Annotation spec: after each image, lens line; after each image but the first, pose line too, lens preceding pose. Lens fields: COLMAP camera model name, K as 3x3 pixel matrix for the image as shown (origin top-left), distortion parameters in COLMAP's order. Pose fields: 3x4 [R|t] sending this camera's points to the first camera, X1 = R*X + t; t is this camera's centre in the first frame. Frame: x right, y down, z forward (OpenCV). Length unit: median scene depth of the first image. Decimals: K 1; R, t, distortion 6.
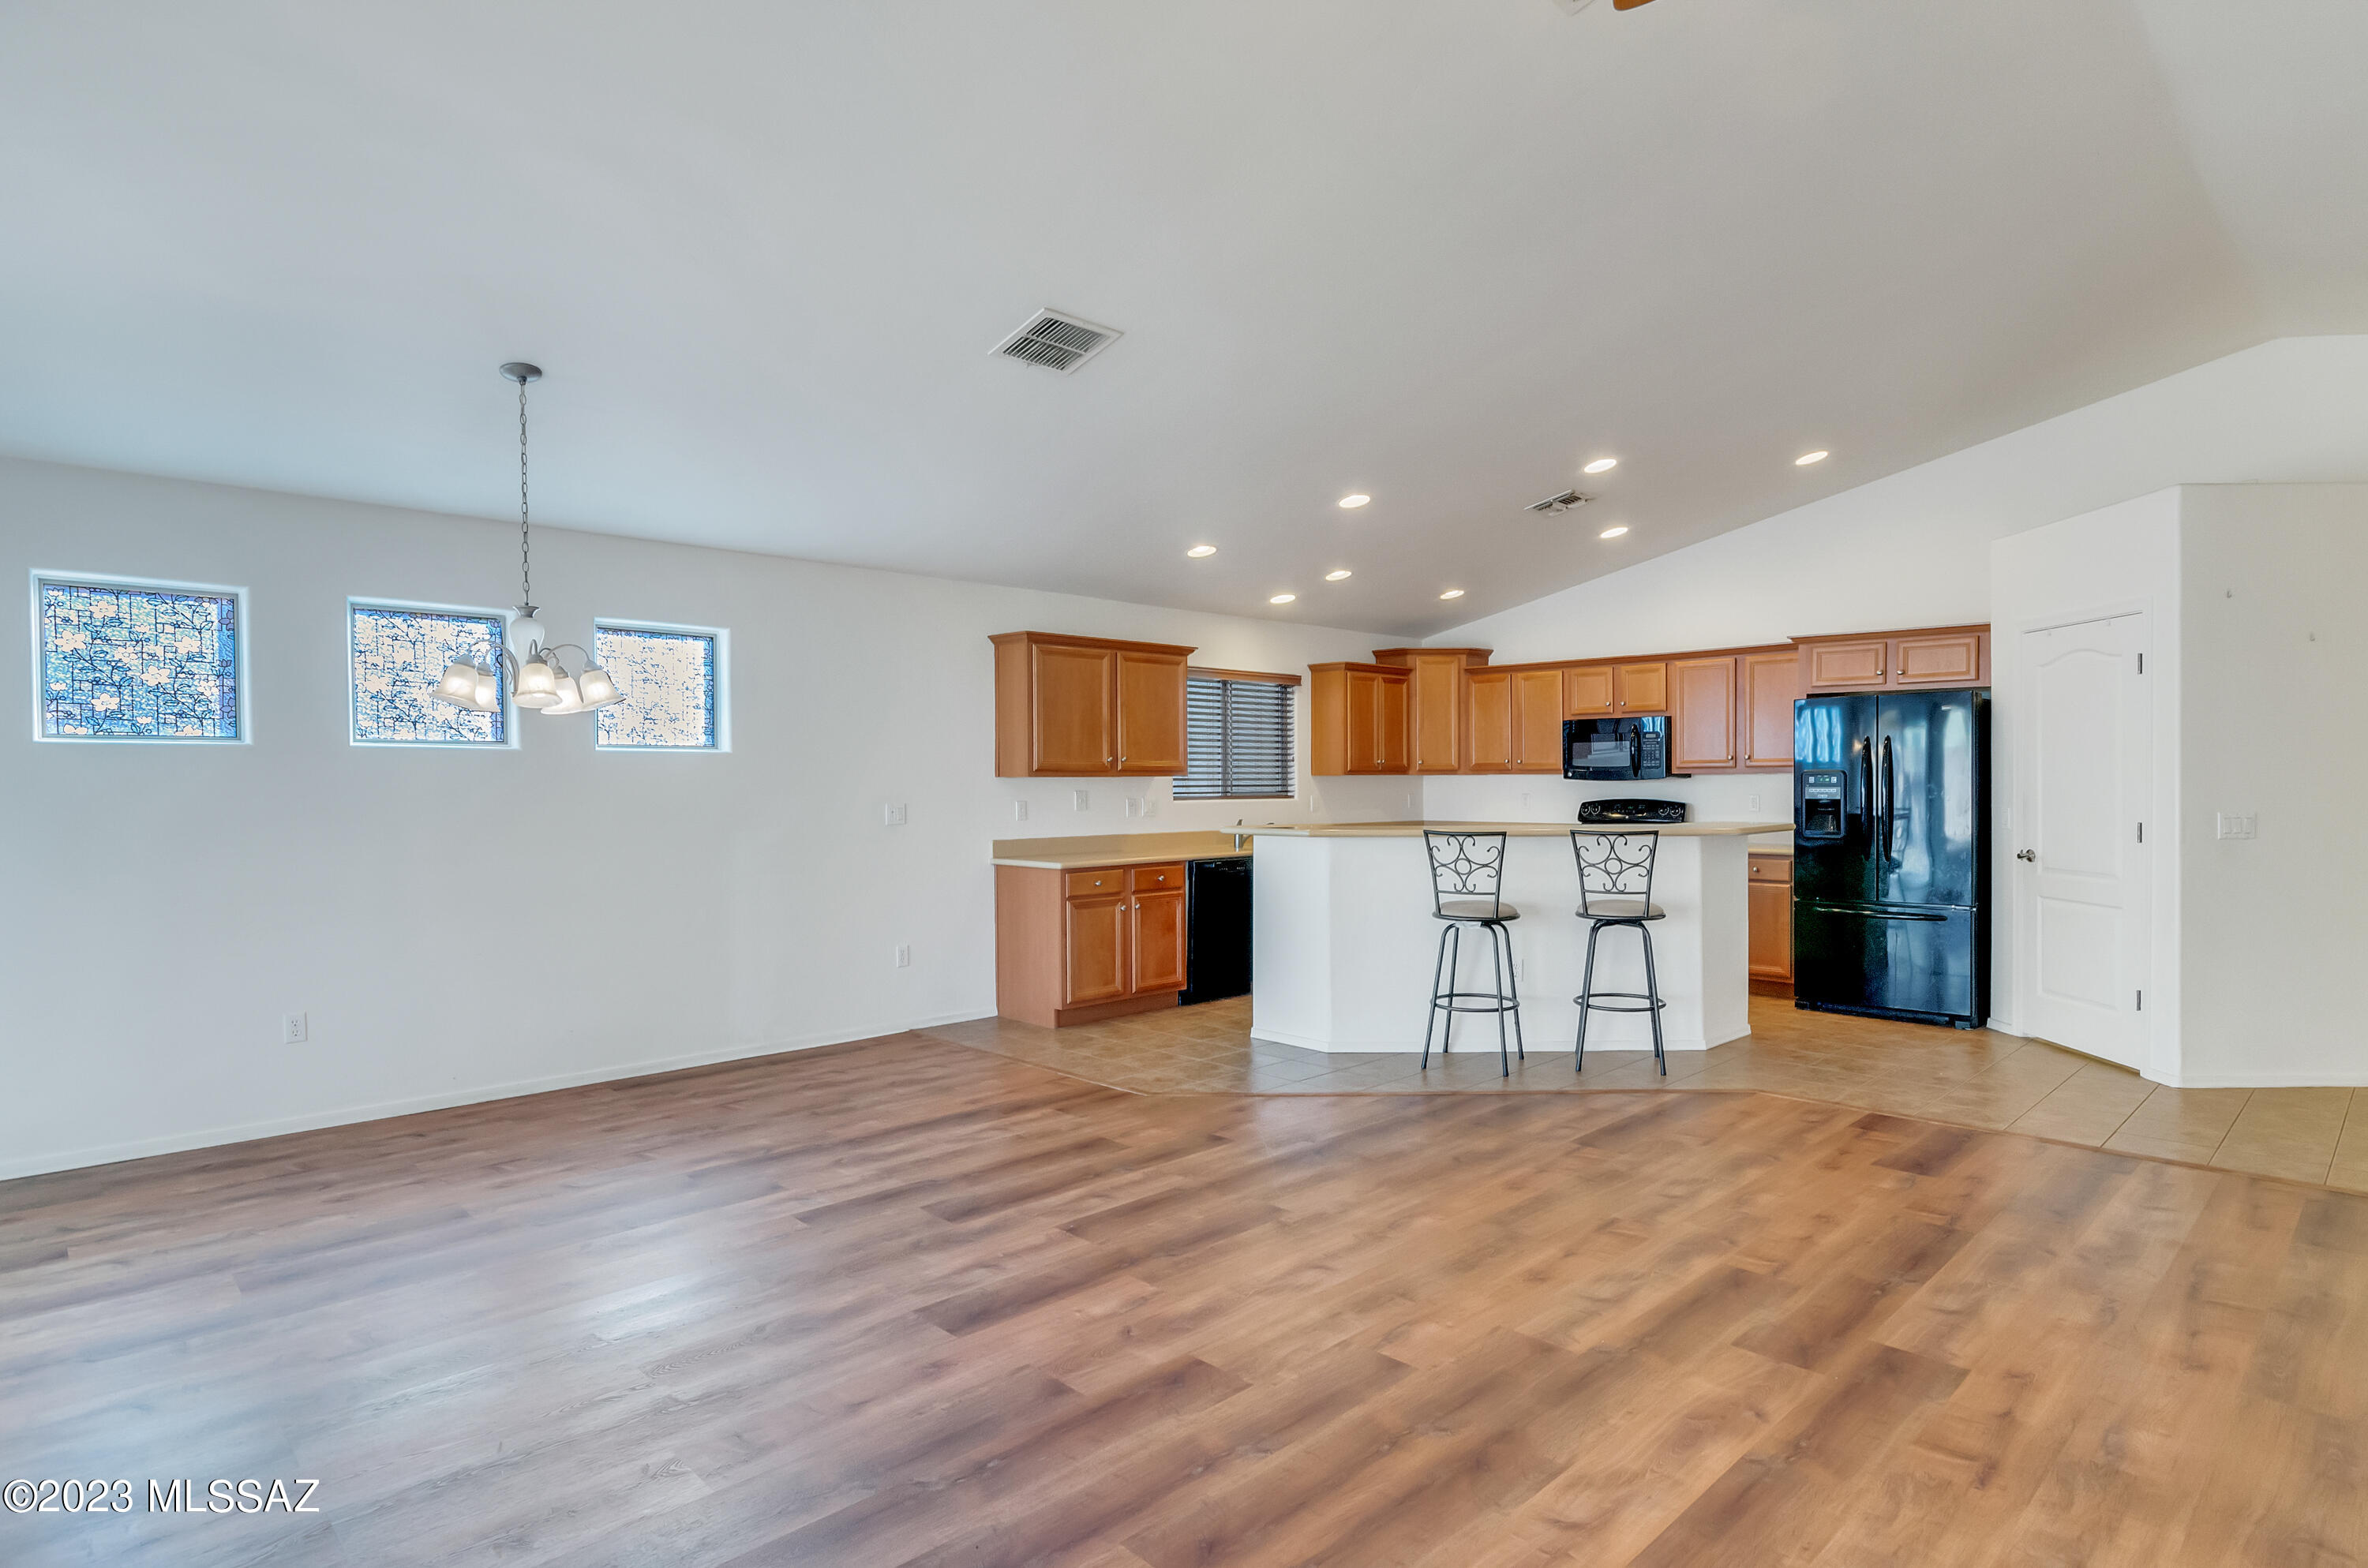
lens RADIAL K [[1243.5, 0, 1236.8], [0, 1243.5, 794.5], [0, 0, 1]] dist [0.001414, -0.001652]
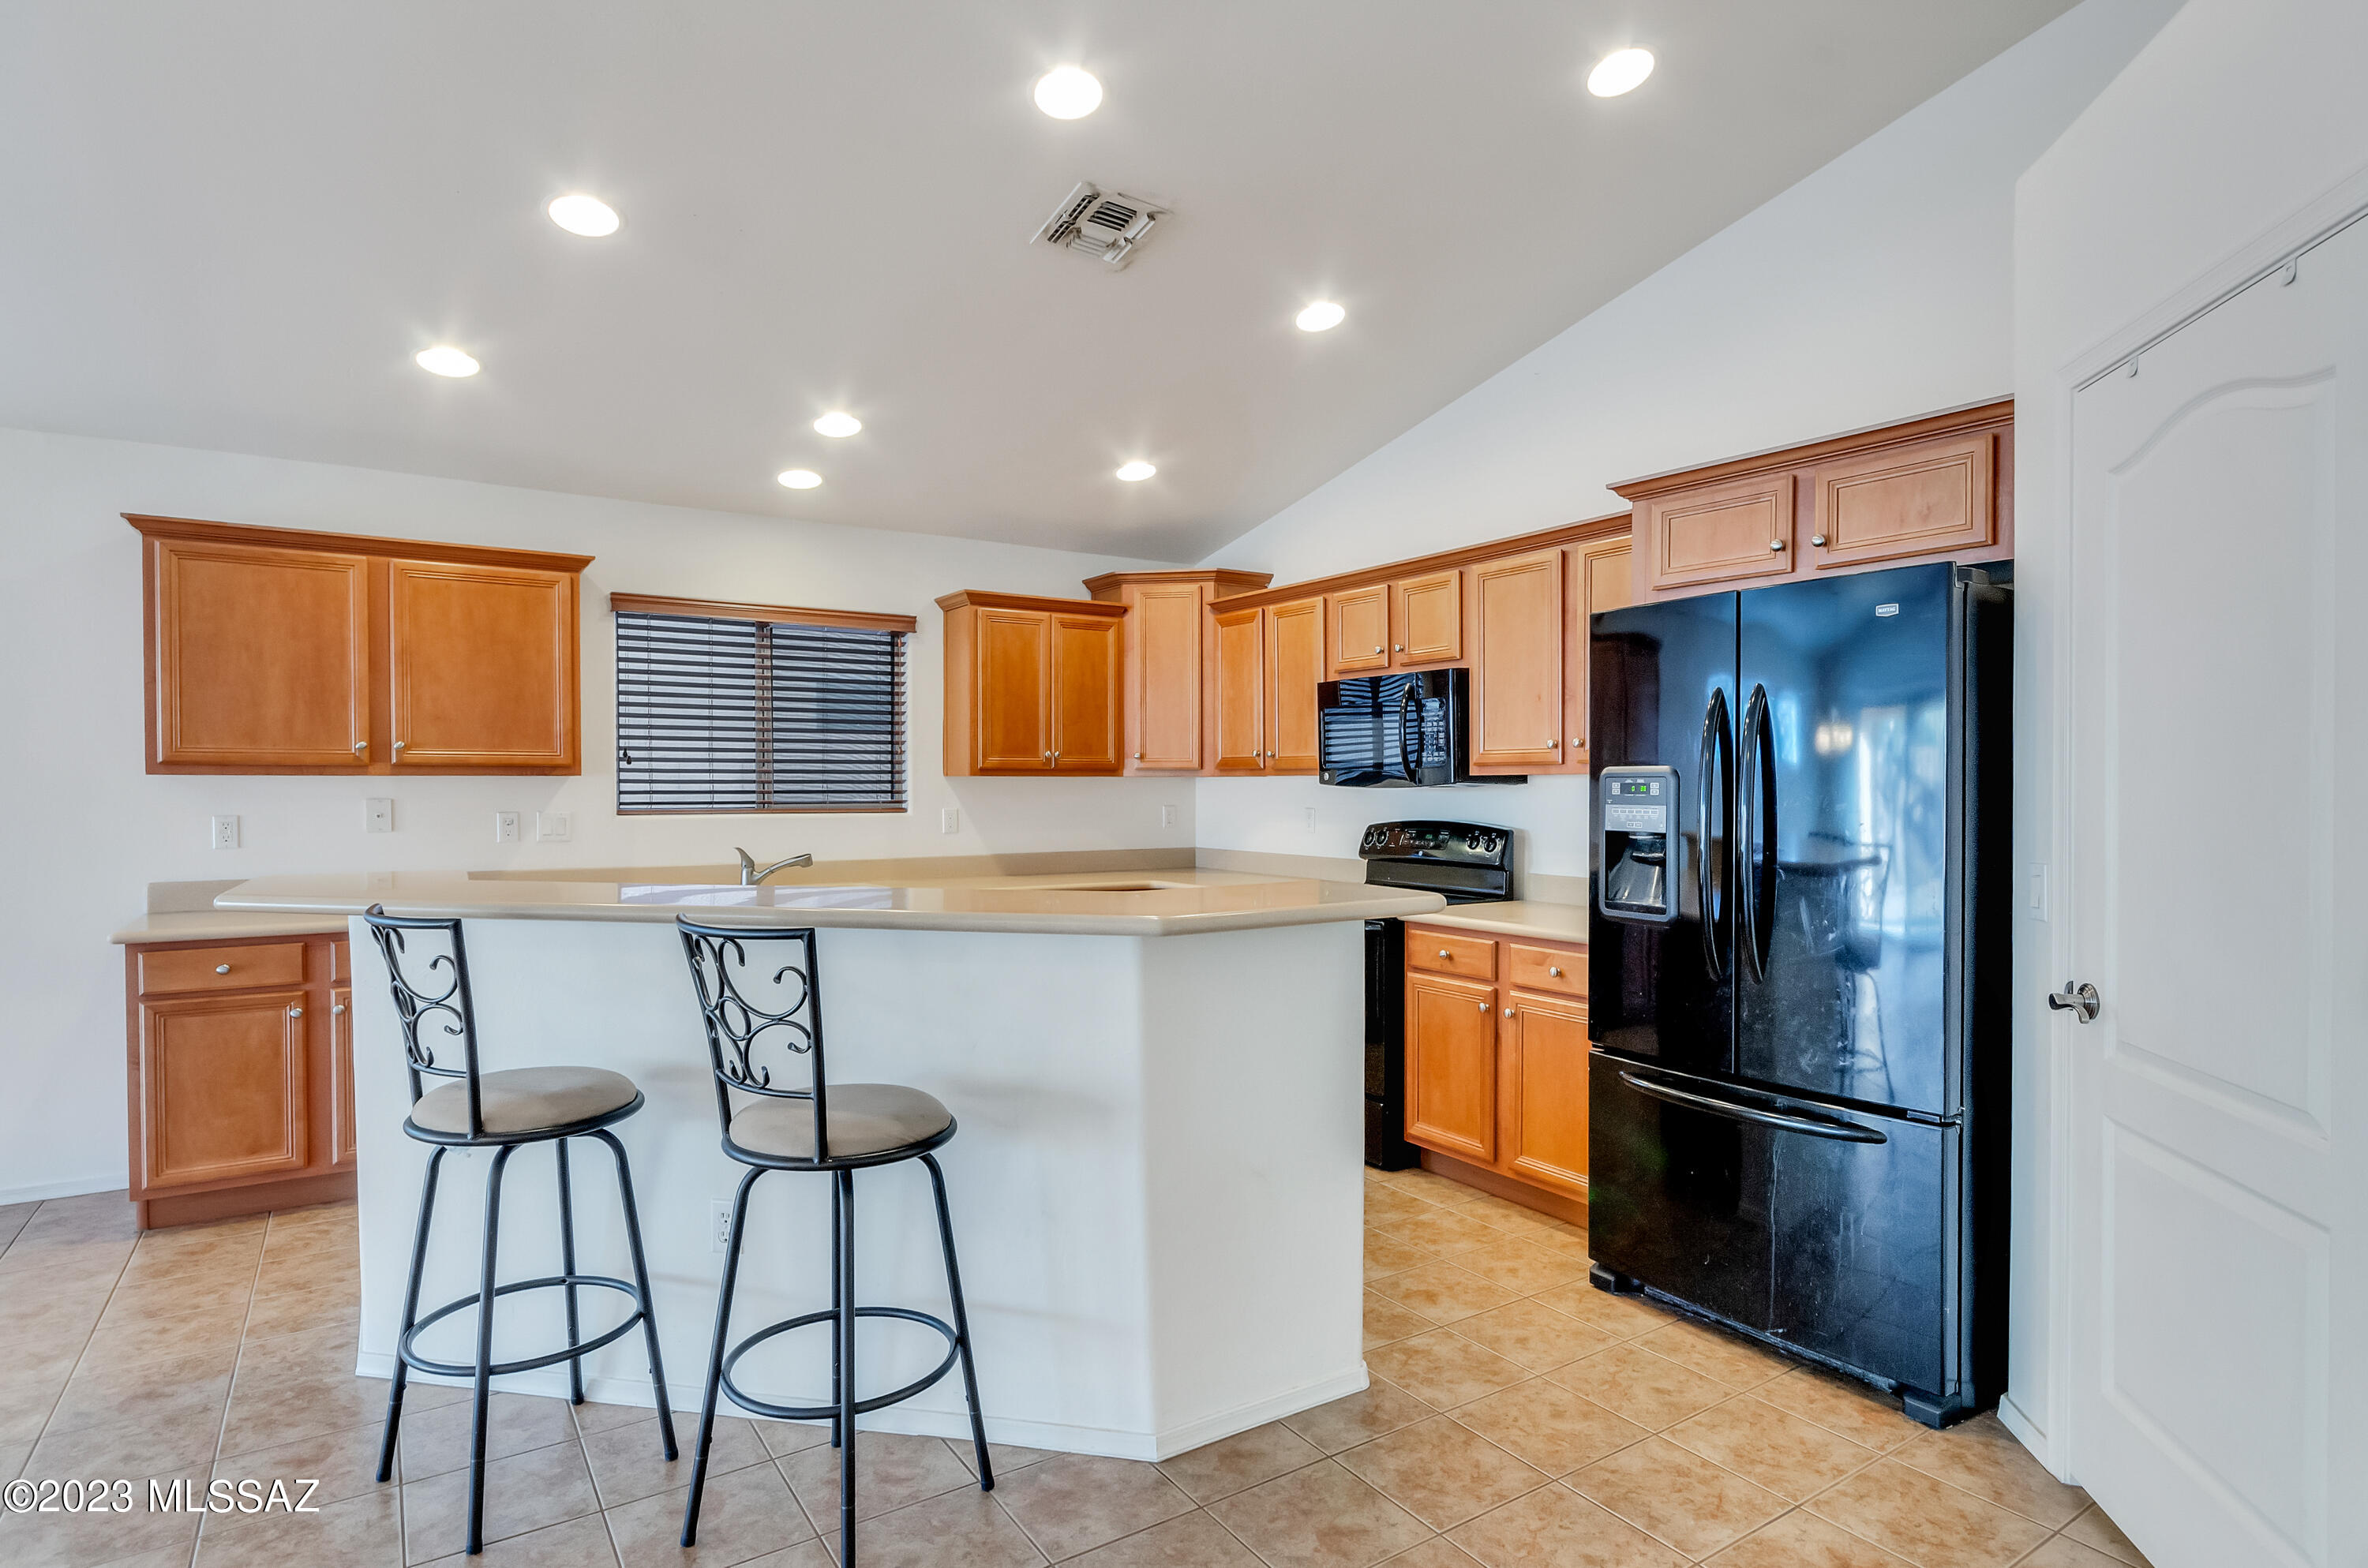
lens RADIAL K [[1243.5, 0, 1225.6], [0, 1243.5, 798.3], [0, 0, 1]] dist [0.001414, -0.001652]
pose [[0.979876, 0.007867, -0.199454, 0.423533], [-0.007911, 0.999969, 0.000577, -0.007682], [0.199453, 0.001013, 0.979907, 0.543085]]
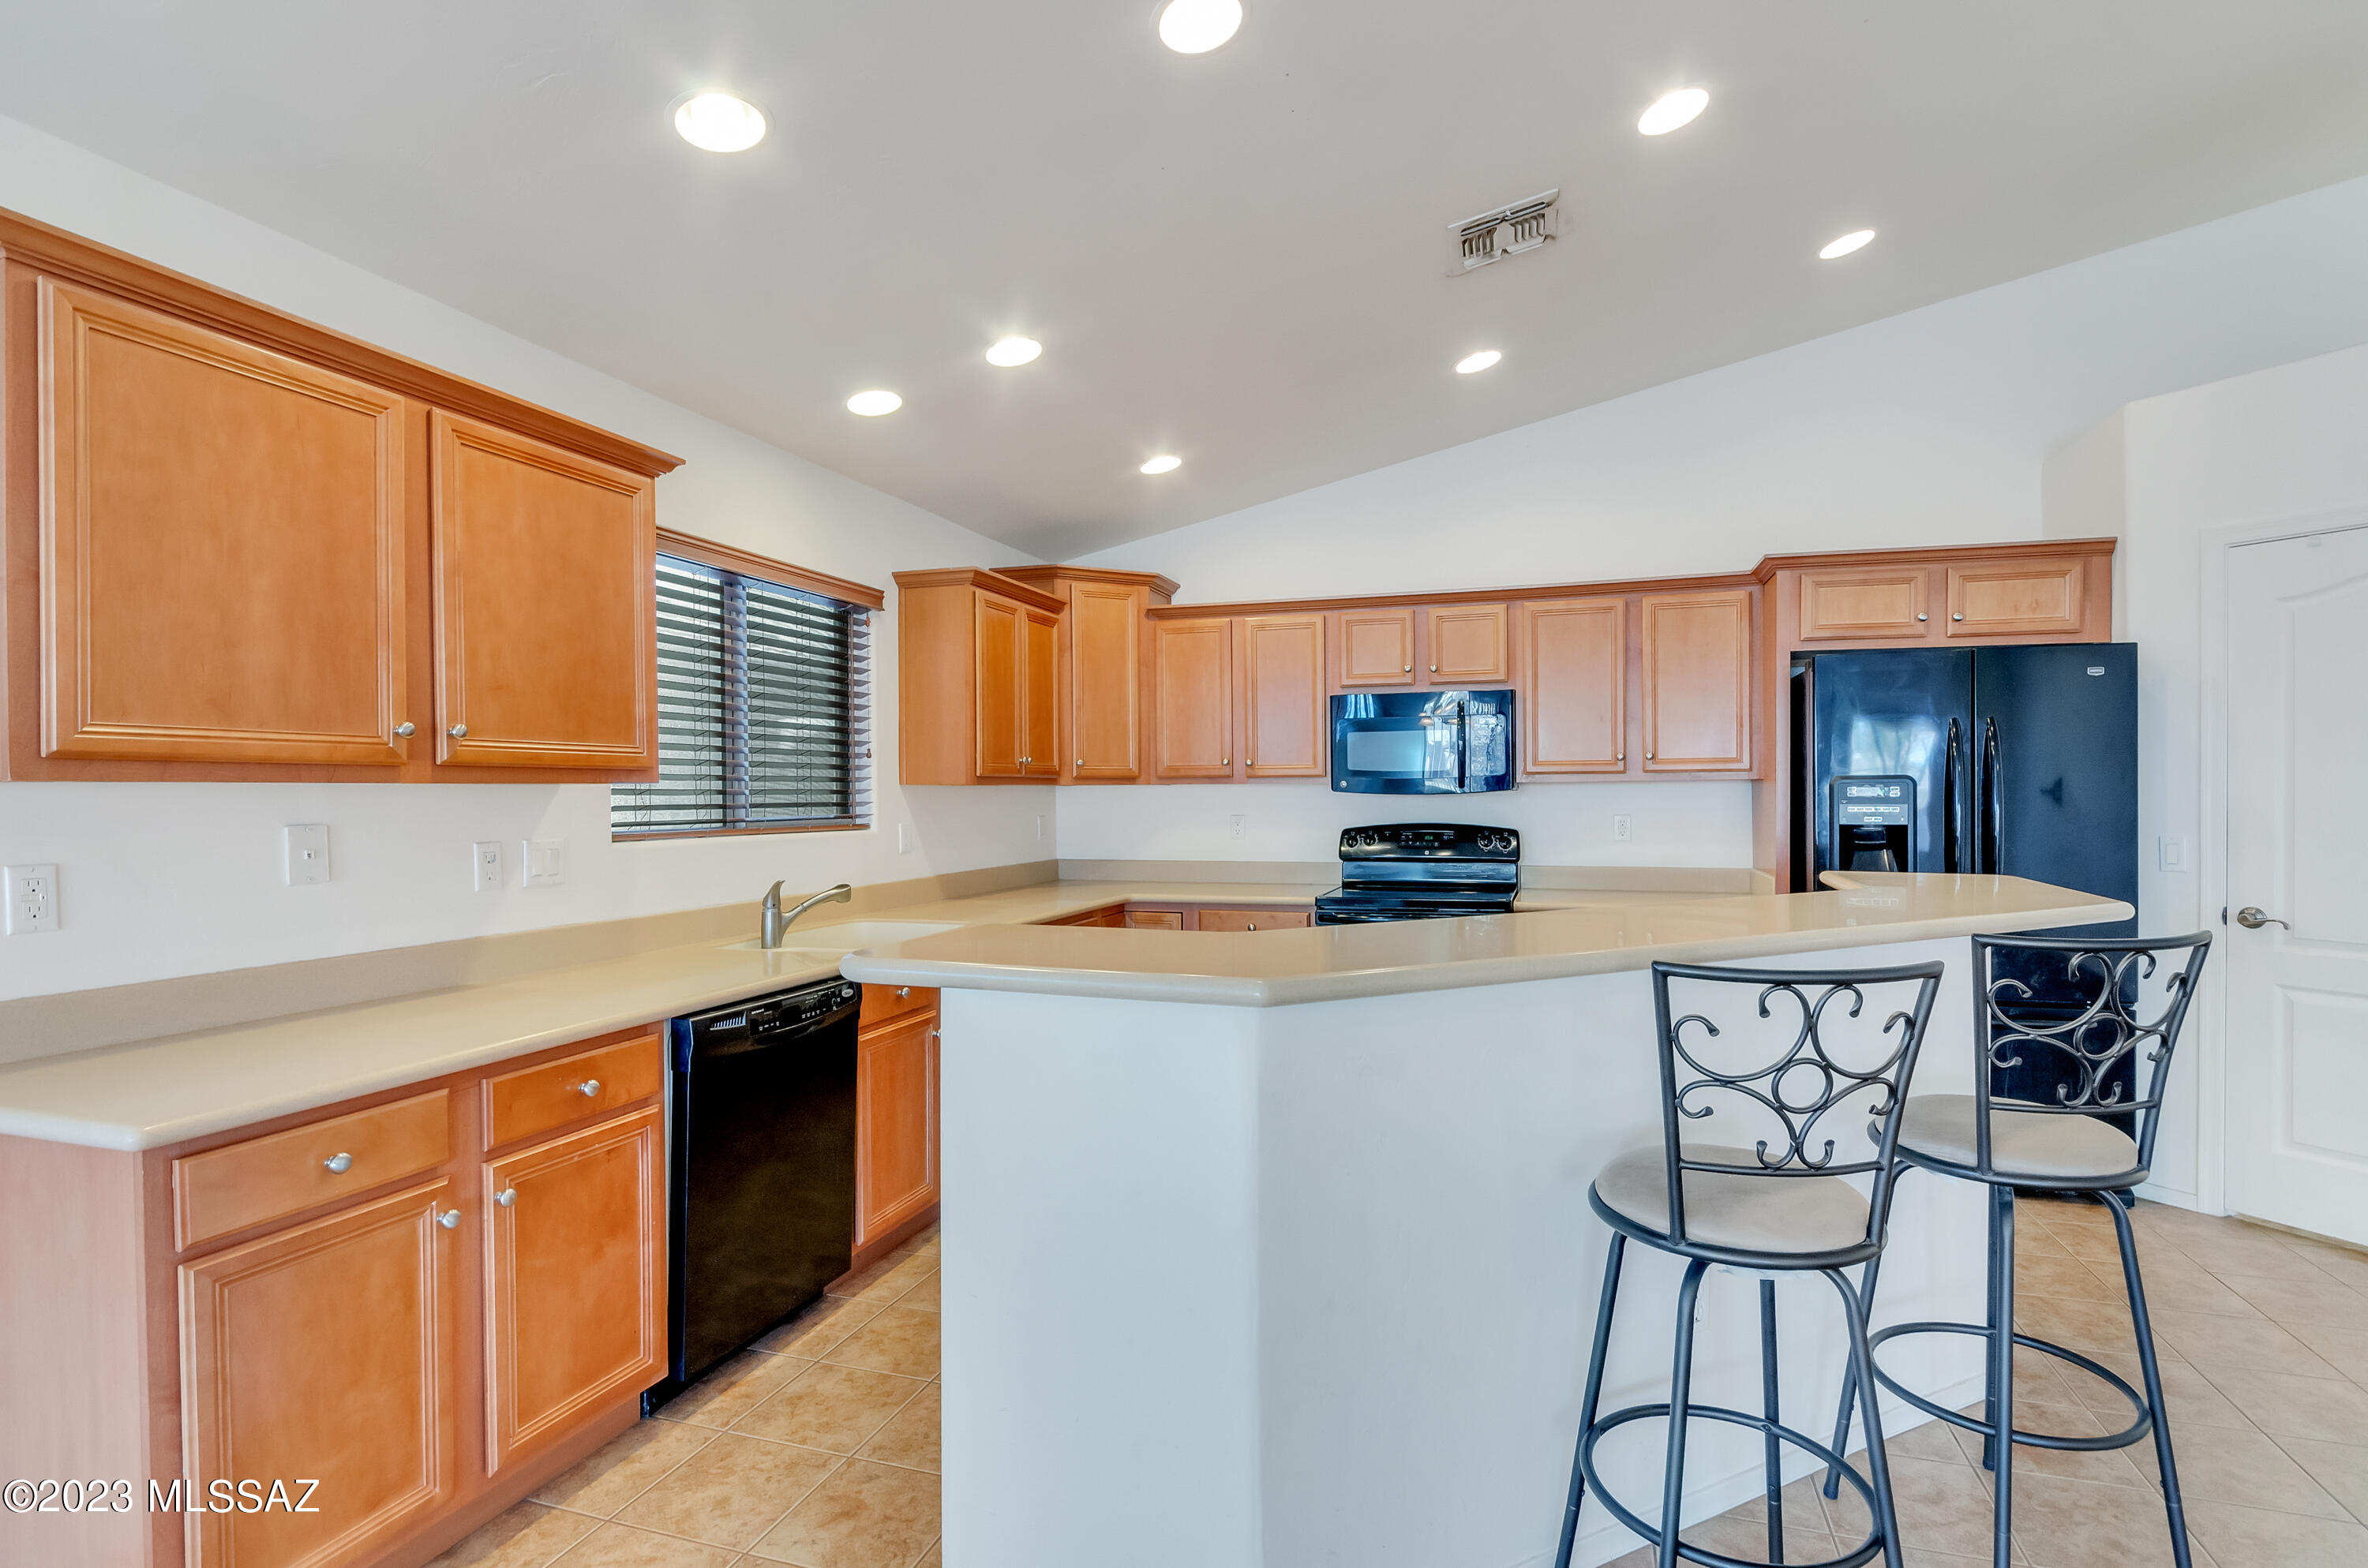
lens RADIAL K [[1137.5, 0, 1204.8], [0, 1137.5, 796.9], [0, 0, 1]] dist [0.000721, -0.002315]
pose [[0.893995, -0.002015, 0.448072, -0.051325], [0.007067, 0.999929, -0.009605, -0.006655], [-0.448021, 0.011753, 0.893946, 0.674399]]
